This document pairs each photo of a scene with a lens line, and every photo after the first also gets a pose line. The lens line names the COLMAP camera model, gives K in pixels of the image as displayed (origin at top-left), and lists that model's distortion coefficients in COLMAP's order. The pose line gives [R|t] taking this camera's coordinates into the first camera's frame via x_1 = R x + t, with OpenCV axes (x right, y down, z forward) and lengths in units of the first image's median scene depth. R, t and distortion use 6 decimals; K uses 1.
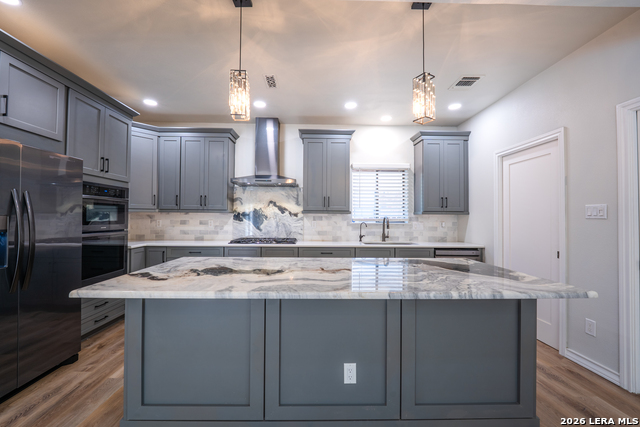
lens RADIAL K [[261.1, 0, 315.4], [0, 261.1, 214.0], [0, 0, 1]] dist [-0.009666, -0.000678]
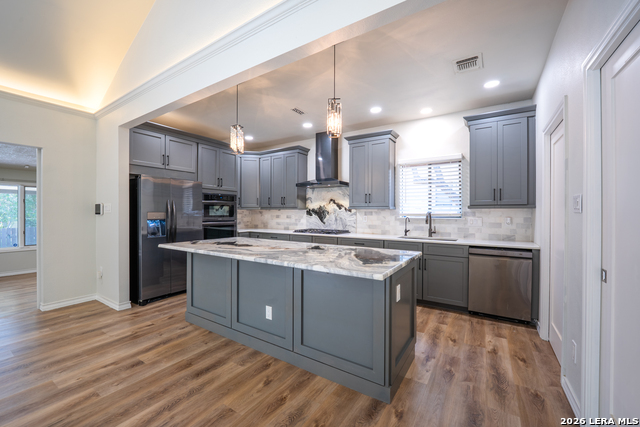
lens RADIAL K [[261.1, 0, 315.4], [0, 261.1, 214.0], [0, 0, 1]] dist [-0.009666, -0.000678]
pose [[0.825542, -0.001361, -0.564339, 0.453650], [0.010938, 0.999848, 0.013589, 0.001697], [0.564235, -0.017391, 0.825431, -0.043803]]
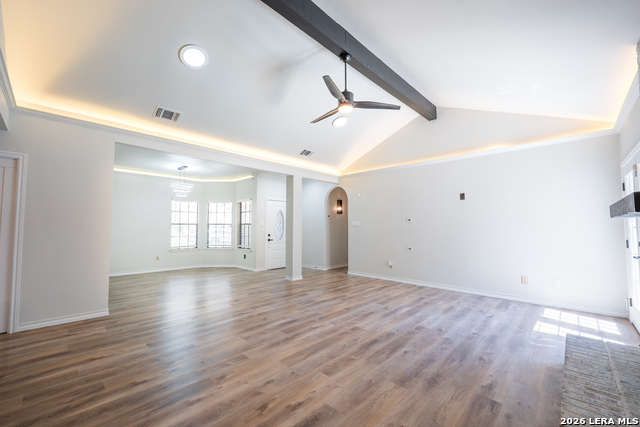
lens RADIAL K [[262.6, 0, 314.2], [0, 262.6, 213.4], [0, 0, 1]] dist [-0.009996, -0.000837]
pose [[-0.697353, 0.030127, 0.716095, -0.568916], [-0.016994, 0.998140, -0.058542, 0.002045], [-0.716527, -0.052994, -0.695544, 0.177084]]
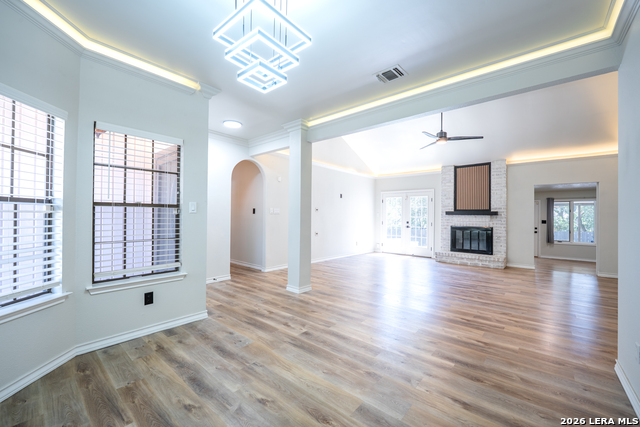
lens RADIAL K [[262.6, 0, 314.2], [0, 262.6, 213.4], [0, 0, 1]] dist [-0.009996, -0.000837]
pose [[-0.675953, -0.021777, -0.736623, 1.365218], [-0.005704, 0.999688, -0.024319, 0.011056], [0.736923, -0.012237, -0.675866, -0.048689]]
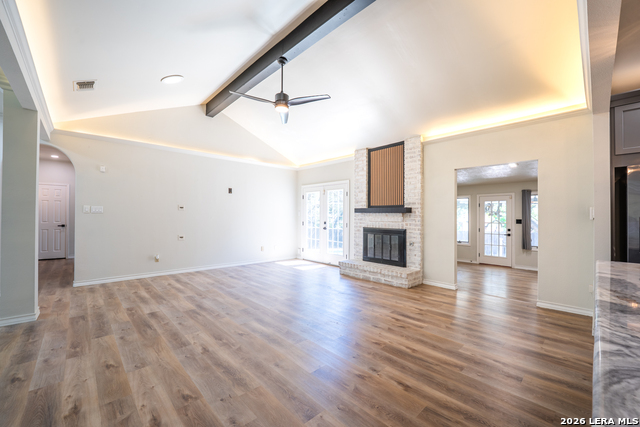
lens RADIAL K [[262.6, 0, 314.2], [0, 262.6, 213.4], [0, 0, 1]] dist [-0.009996, -0.000837]
pose [[-0.751720, -0.017354, -0.659253, 0.477037], [-0.001557, 0.999698, -0.024541, 0.008768], [0.659480, -0.017421, -0.751520, 0.303448]]
